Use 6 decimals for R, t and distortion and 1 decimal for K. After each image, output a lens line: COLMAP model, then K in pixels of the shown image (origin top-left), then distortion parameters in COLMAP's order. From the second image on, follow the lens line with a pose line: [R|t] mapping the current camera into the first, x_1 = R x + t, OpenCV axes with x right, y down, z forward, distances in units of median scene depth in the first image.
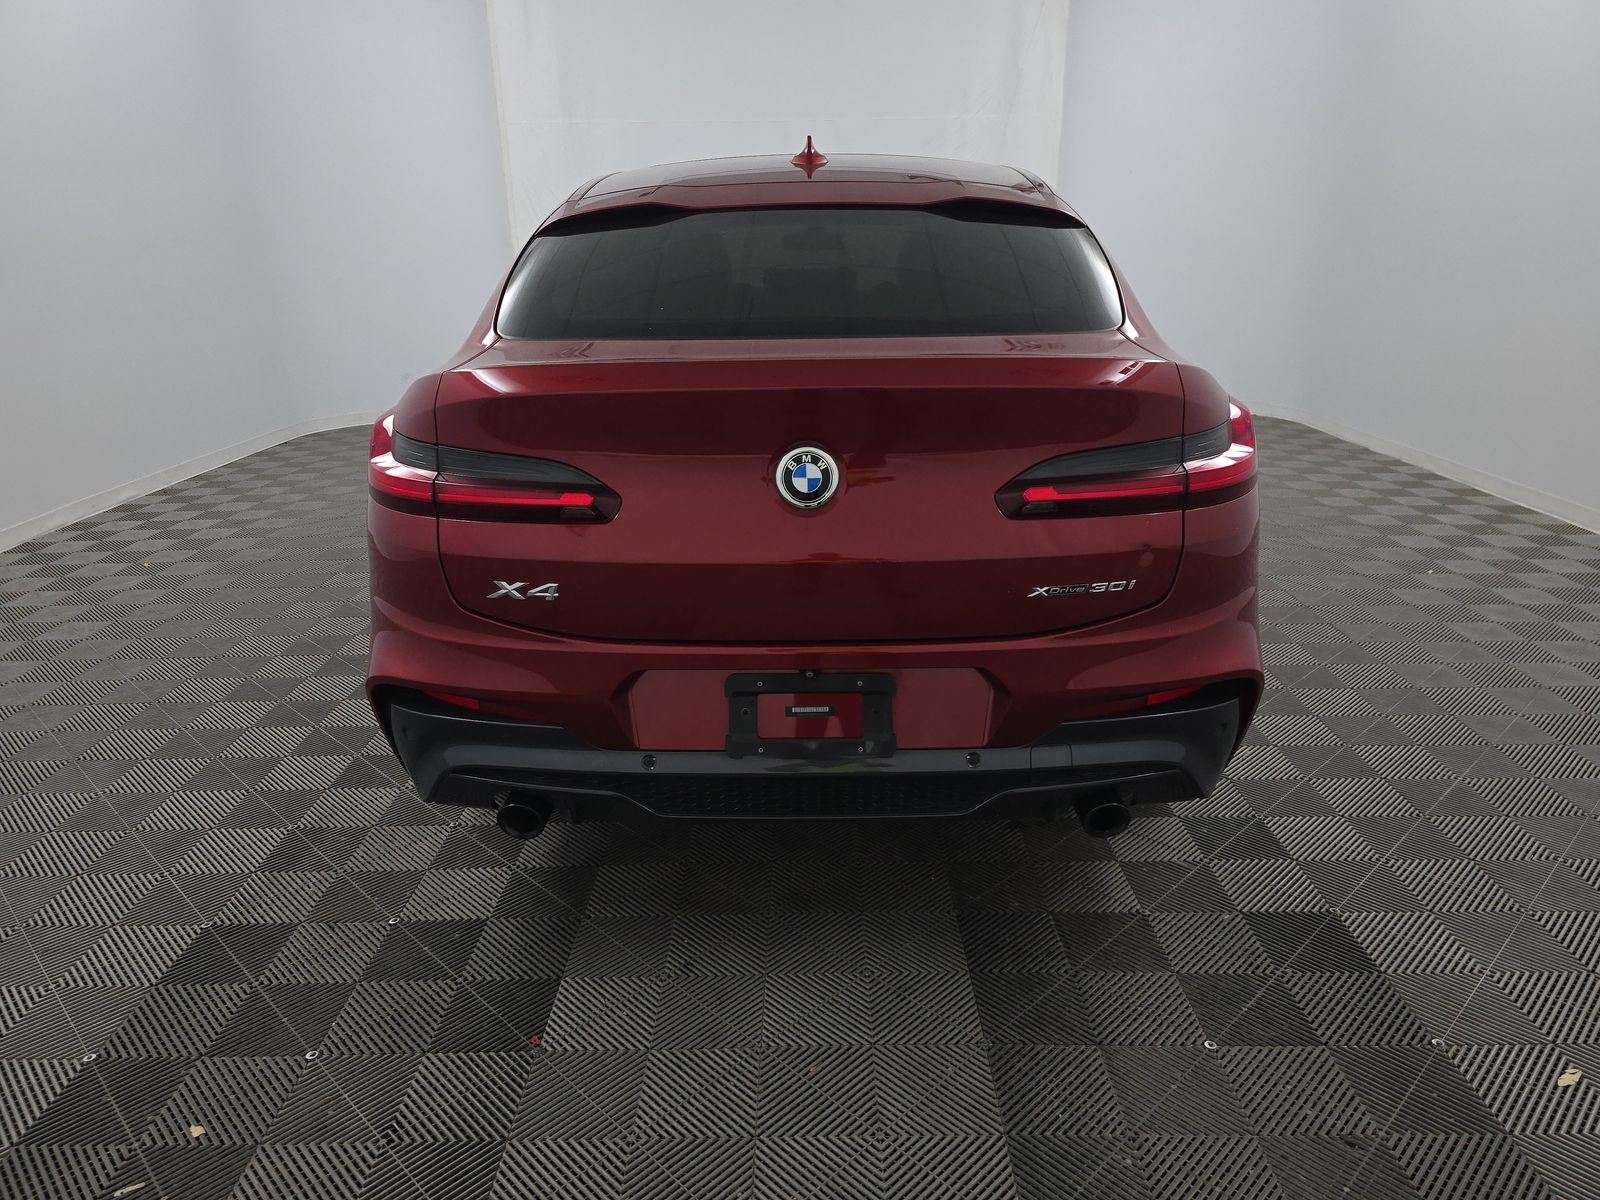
lens RADIAL K [[1091.7, 0, 802.2], [0, 1091.7, 598.6], [0, 0, 1]] dist [0.037608, -0.022978]
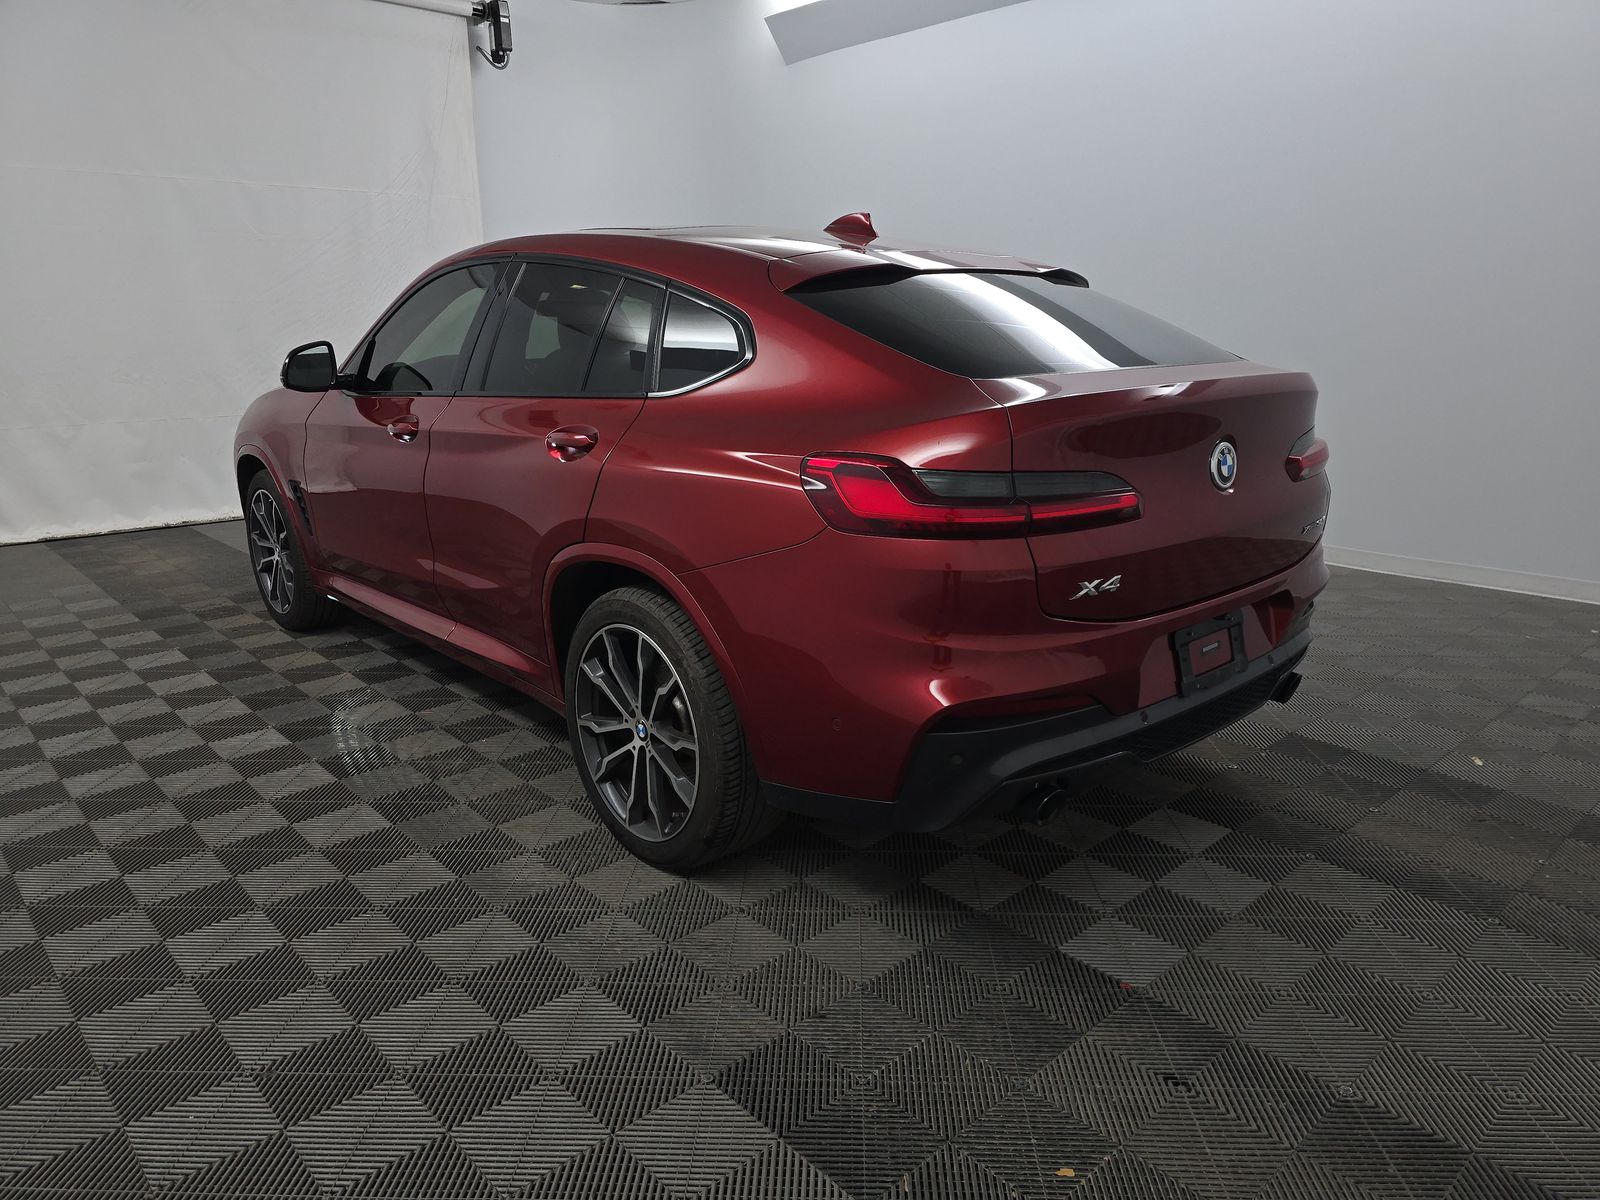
lens RADIAL K [[1091.7, 0, 805.0], [0, 1091.7, 599.9], [0, 0, 1]] dist [0.037608, -0.022978]
pose [[0.729235, -0.165963, 0.663832, -1.242663], [0.214736, 0.976637, 0.008274, -0.069351], [-0.649696, 0.136515, 0.747836, 0.341921]]
